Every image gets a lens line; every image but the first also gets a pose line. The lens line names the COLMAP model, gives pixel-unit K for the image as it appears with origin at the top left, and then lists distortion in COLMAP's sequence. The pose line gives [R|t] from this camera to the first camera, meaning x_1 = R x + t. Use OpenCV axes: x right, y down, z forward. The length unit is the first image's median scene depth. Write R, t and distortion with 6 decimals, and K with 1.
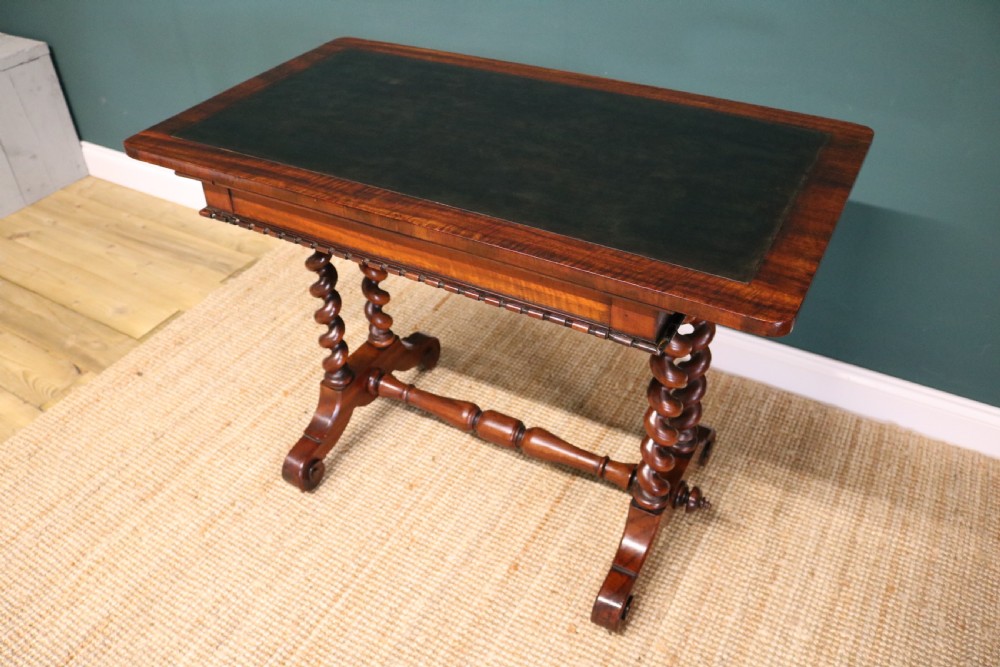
lens RADIAL K [[822.7, 0, 494.3], [0, 822.7, 336.4], [0, 0, 1]] dist [-0.144915, 0.101915]
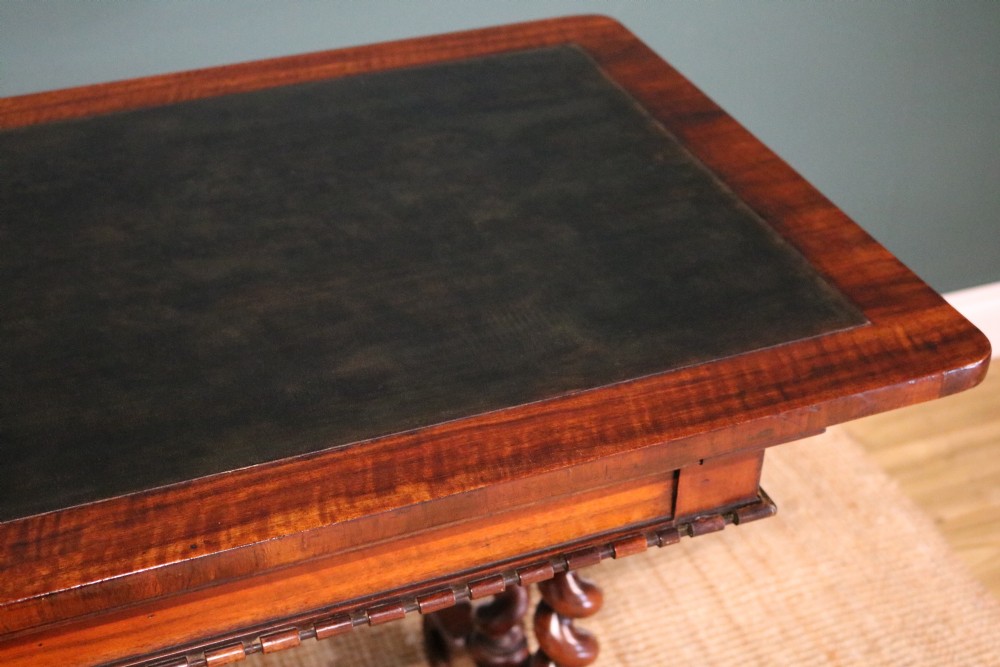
lens RADIAL K [[1376.4, 0, 487.7], [0, 1376.4, 338.8], [0, 0, 1]] dist [-0.063273, 0.000000]
pose [[0.633572, -0.419908, 0.649819, -0.278419], [0.449408, 0.883418, 0.132686, -0.173656], [-0.629777, 0.207968, 0.748418, 0.260295]]
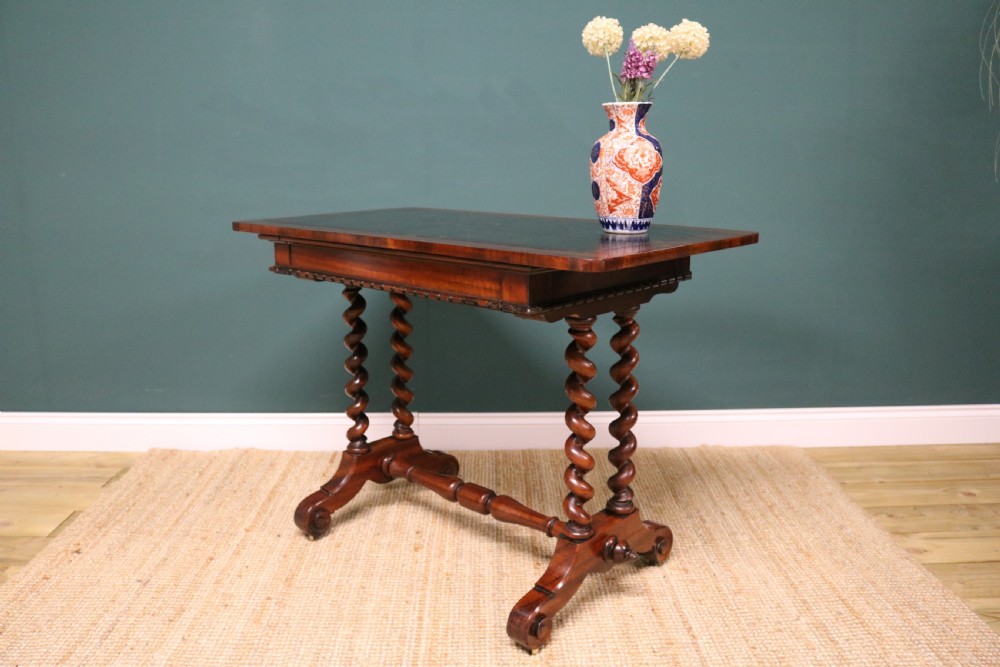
lens RADIAL K [[822.7, 0, 497.4], [0, 822.7, 332.8], [0, 0, 1]] dist [-0.144915, 0.101915]
pose [[0.859034, -0.092266, 0.503535, -0.589071], [0.297268, 0.890697, -0.343934, 0.364145], [-0.416764, 0.445136, 0.792567, -0.091192]]
